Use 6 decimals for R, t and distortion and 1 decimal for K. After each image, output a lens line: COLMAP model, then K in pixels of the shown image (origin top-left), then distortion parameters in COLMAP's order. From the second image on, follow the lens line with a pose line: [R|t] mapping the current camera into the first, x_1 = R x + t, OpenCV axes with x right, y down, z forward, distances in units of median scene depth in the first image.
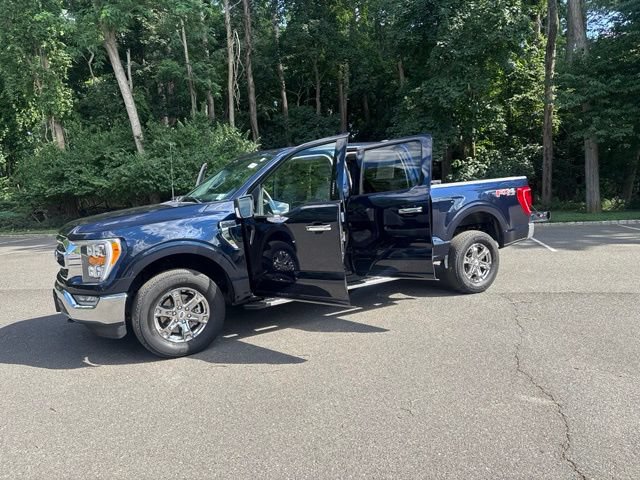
lens RADIAL K [[484.4, 0, 322.6], [0, 484.4, 238.0], [0, 0, 1]] dist [0.039028, -0.035470]
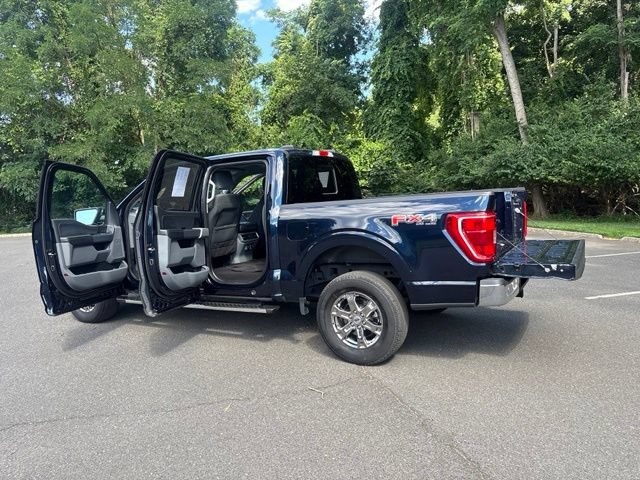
lens RADIAL K [[484.4, 0, 320.0], [0, 484.4, 237.7], [0, 0, 1]] dist [0.039028, -0.035470]
pose [[0.509279, 0.112860, -0.853169, 0.852761], [-0.078122, 0.993333, 0.084768, -0.115712], [0.857048, 0.023481, 0.514701, 0.607220]]
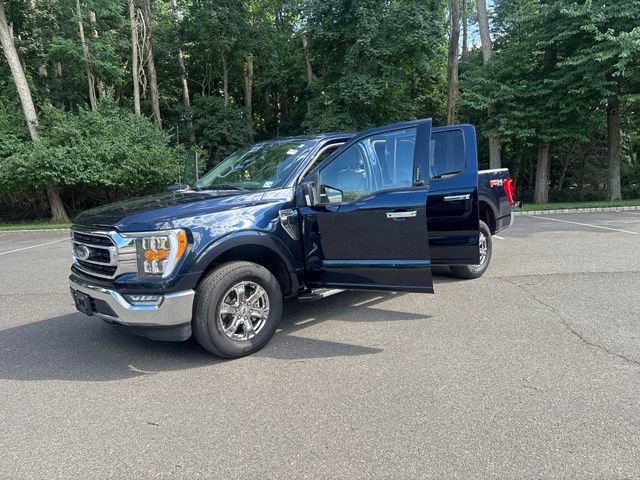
lens RADIAL K [[484.4, 0, 321.1], [0, 484.4, 239.4], [0, 0, 1]] dist [0.039028, -0.035470]
pose [[0.973502, -0.021638, 0.227652, -0.251581], [0.019030, 0.999726, 0.013646, 0.008624], [-0.227885, -0.008952, 0.973647, 0.048372]]
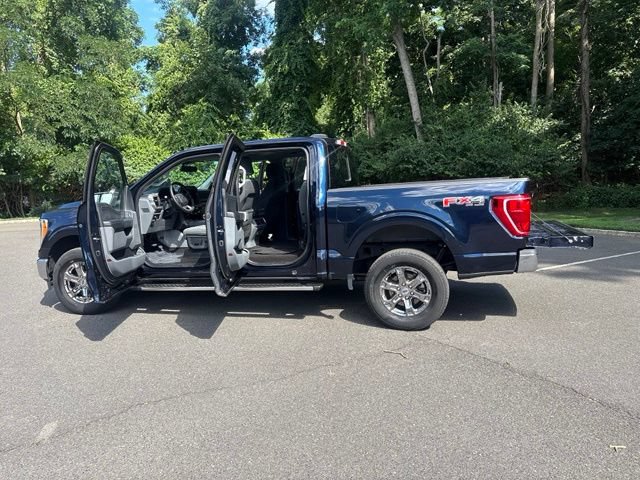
lens RADIAL K [[484.4, 0, 319.7], [0, 484.4, 239.6], [0, 0, 1]] dist [0.039028, -0.035470]
pose [[0.712834, 0.116202, -0.691639, 0.738245], [-0.083697, 0.993226, 0.080610, -0.079575], [0.696321, 0.000427, 0.717731, 0.361271]]
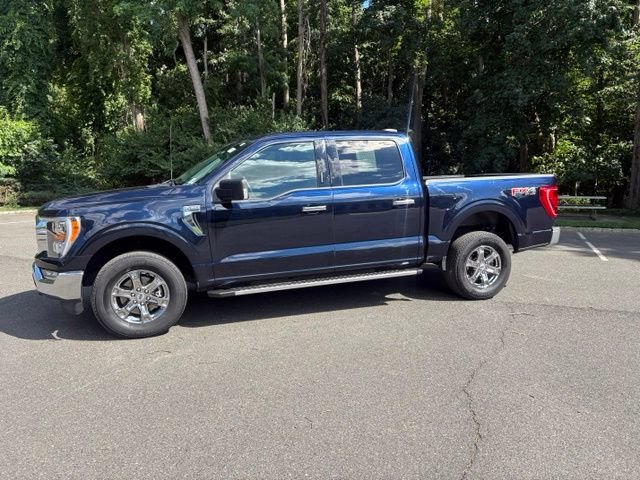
lens RADIAL K [[484.4, 0, 322.6], [0, 484.4, 237.7], [0, 0, 1]] dist [0.039028, -0.035470]
pose [[0.984815, 0.063528, -0.161563, 0.165464], [-0.060576, 0.997895, 0.023138, -0.006514], [0.162693, -0.013000, 0.986591, 0.053620]]
